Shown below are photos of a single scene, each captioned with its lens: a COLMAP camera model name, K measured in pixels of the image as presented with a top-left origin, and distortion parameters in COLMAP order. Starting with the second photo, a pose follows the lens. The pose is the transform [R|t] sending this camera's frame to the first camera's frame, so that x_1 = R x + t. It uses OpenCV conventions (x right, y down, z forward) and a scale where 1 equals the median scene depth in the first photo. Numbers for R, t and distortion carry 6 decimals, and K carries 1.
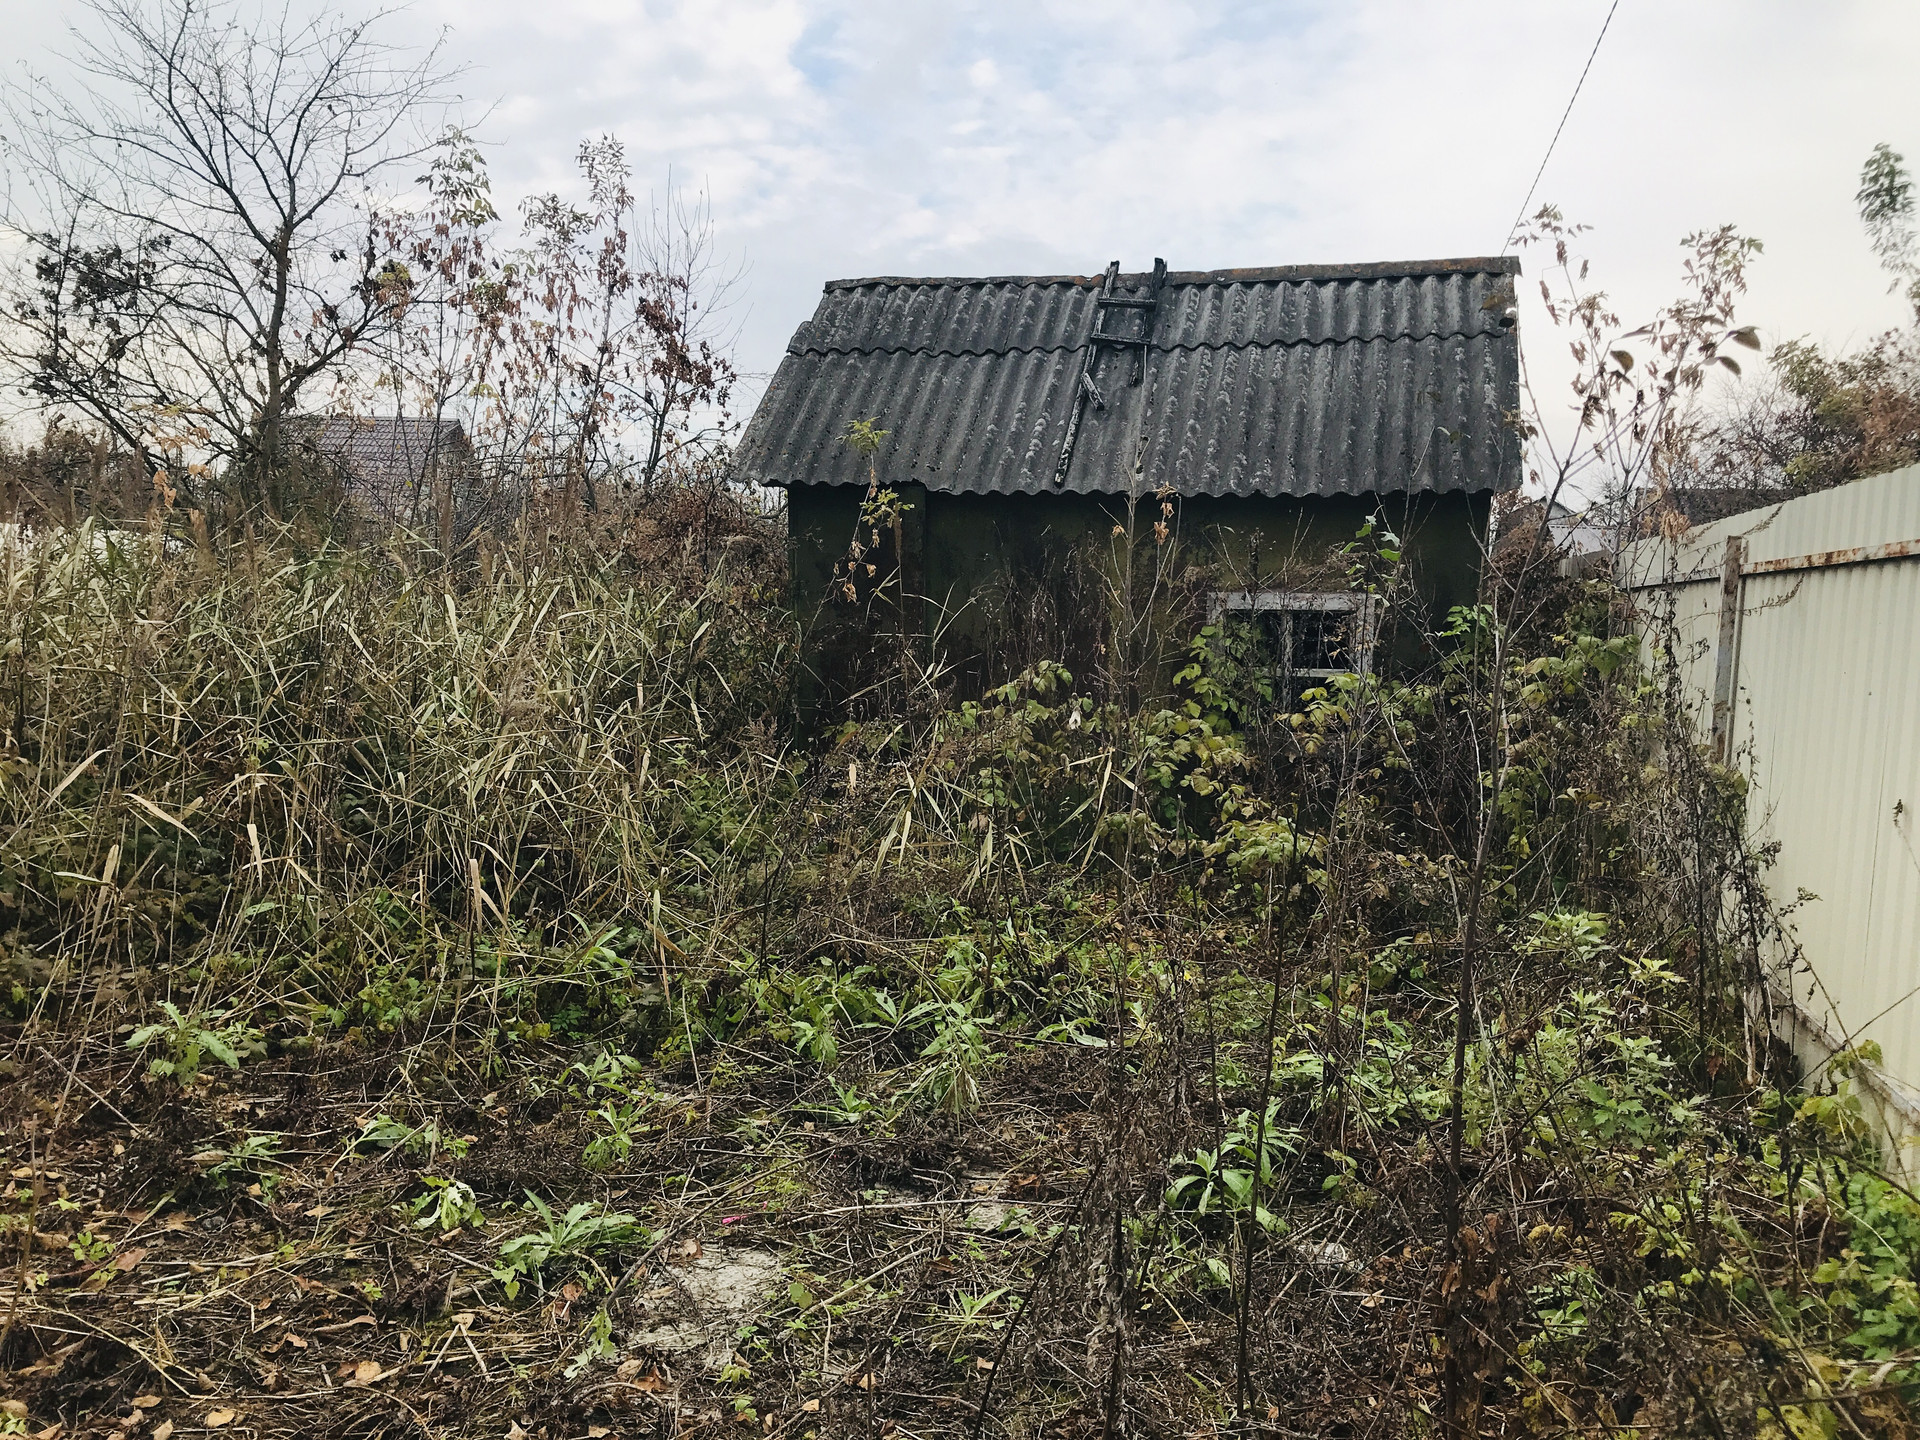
lens RADIAL K [[1563.2, 0, 960.0], [0, 1563.2, 720.0], [0, 0, 1]] dist [0.046472, -0.078795]
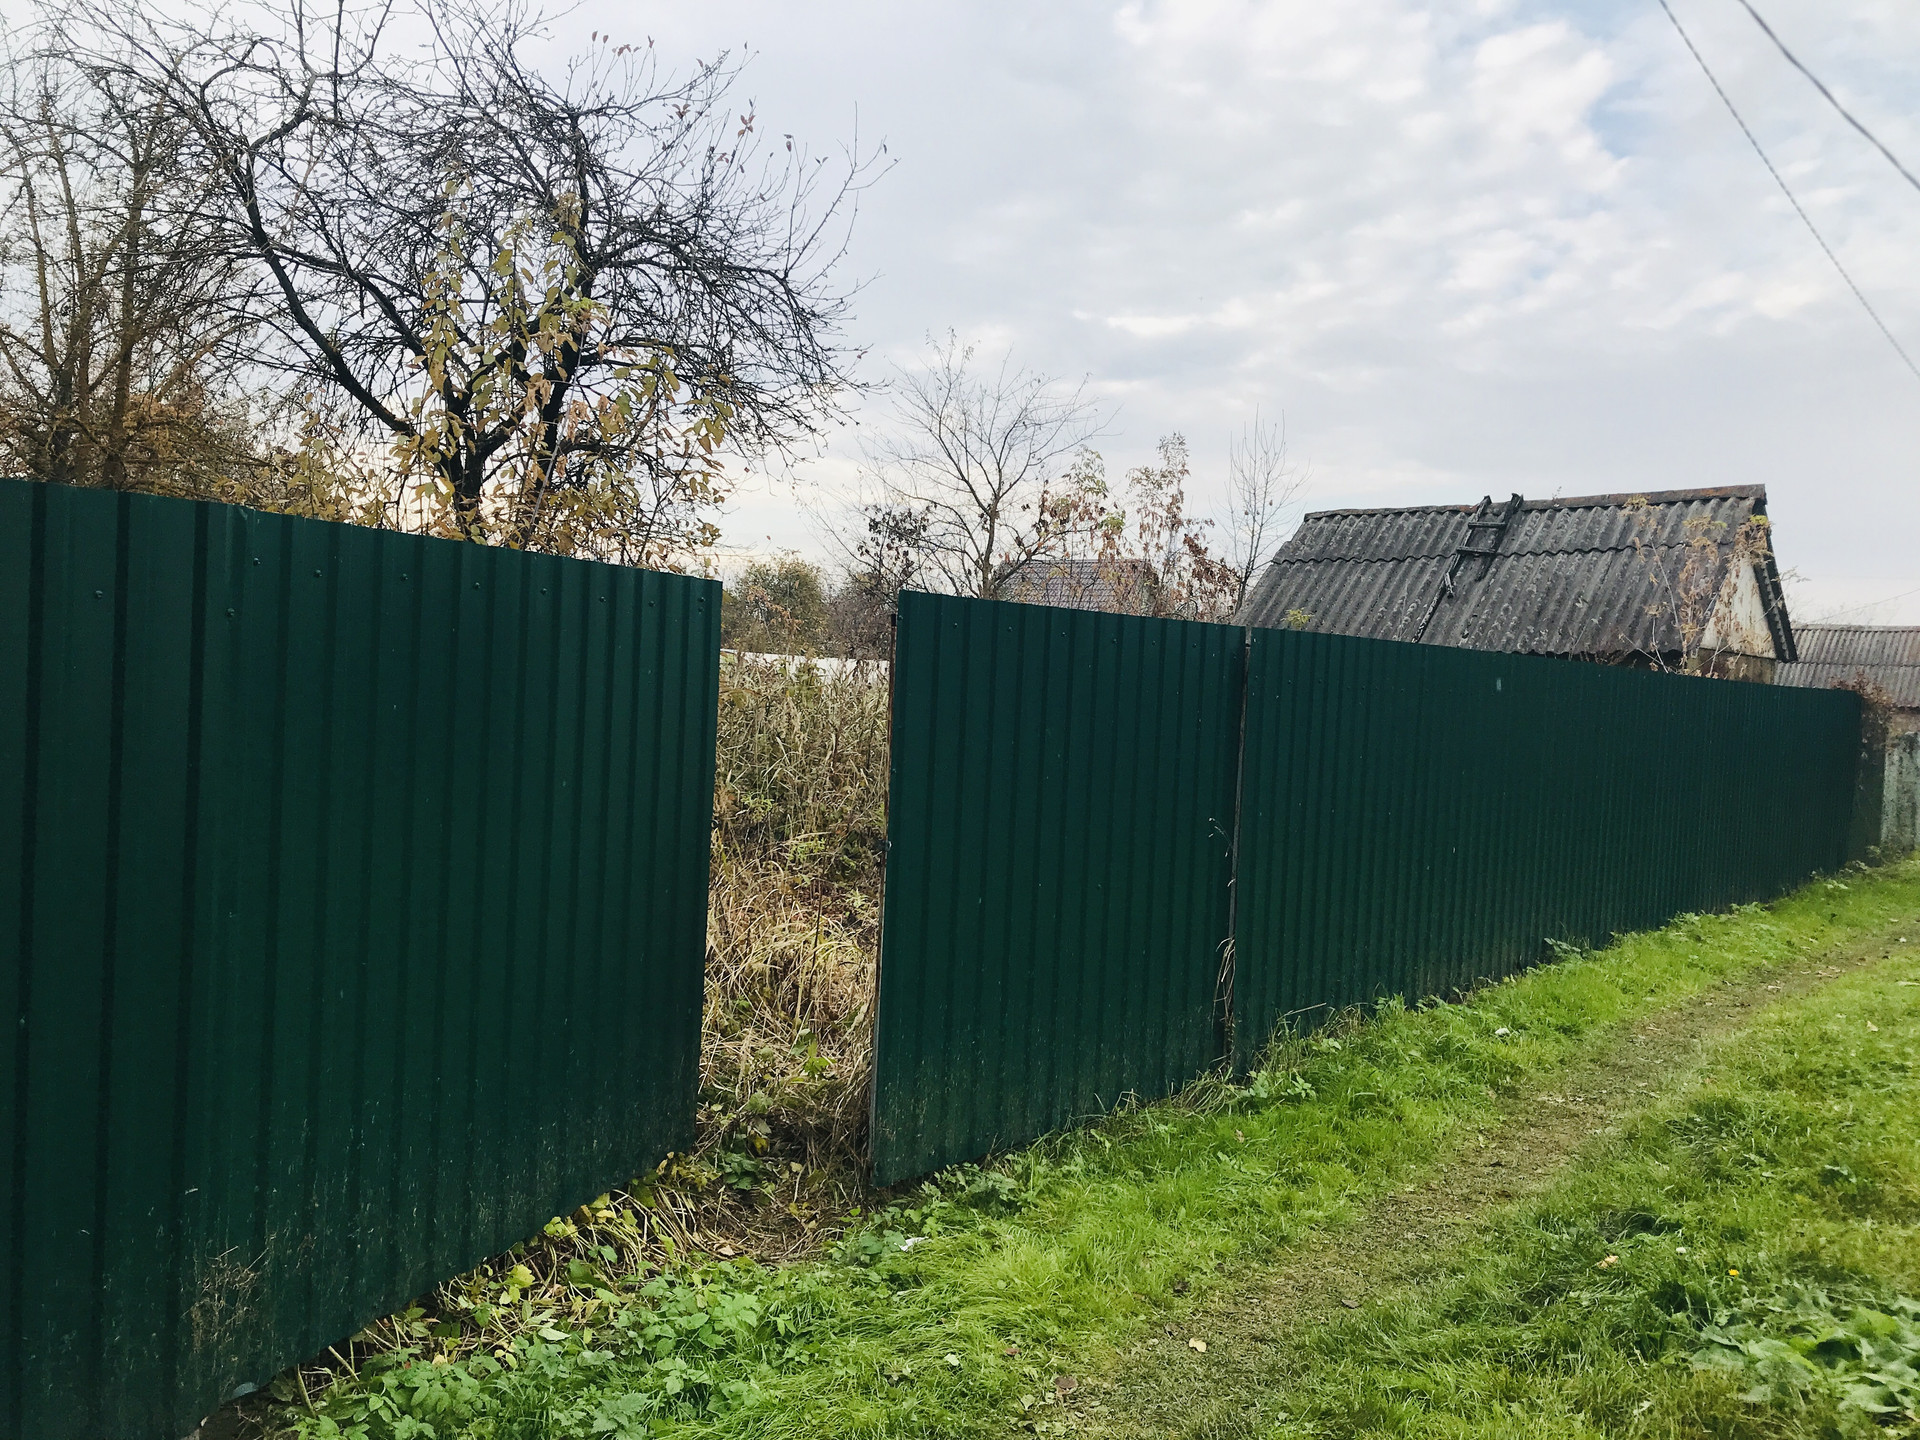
lens RADIAL K [[1563.2, 0, 960.0], [0, 1563.2, 720.0], [0, 0, 1]] dist [0.046472, -0.078795]
pose [[0.905183, 0.011569, -0.424865, 0.288296], [-0.040312, 0.997460, -0.058725, 0.038020], [0.423106, 0.070284, 0.903350, -0.594100]]
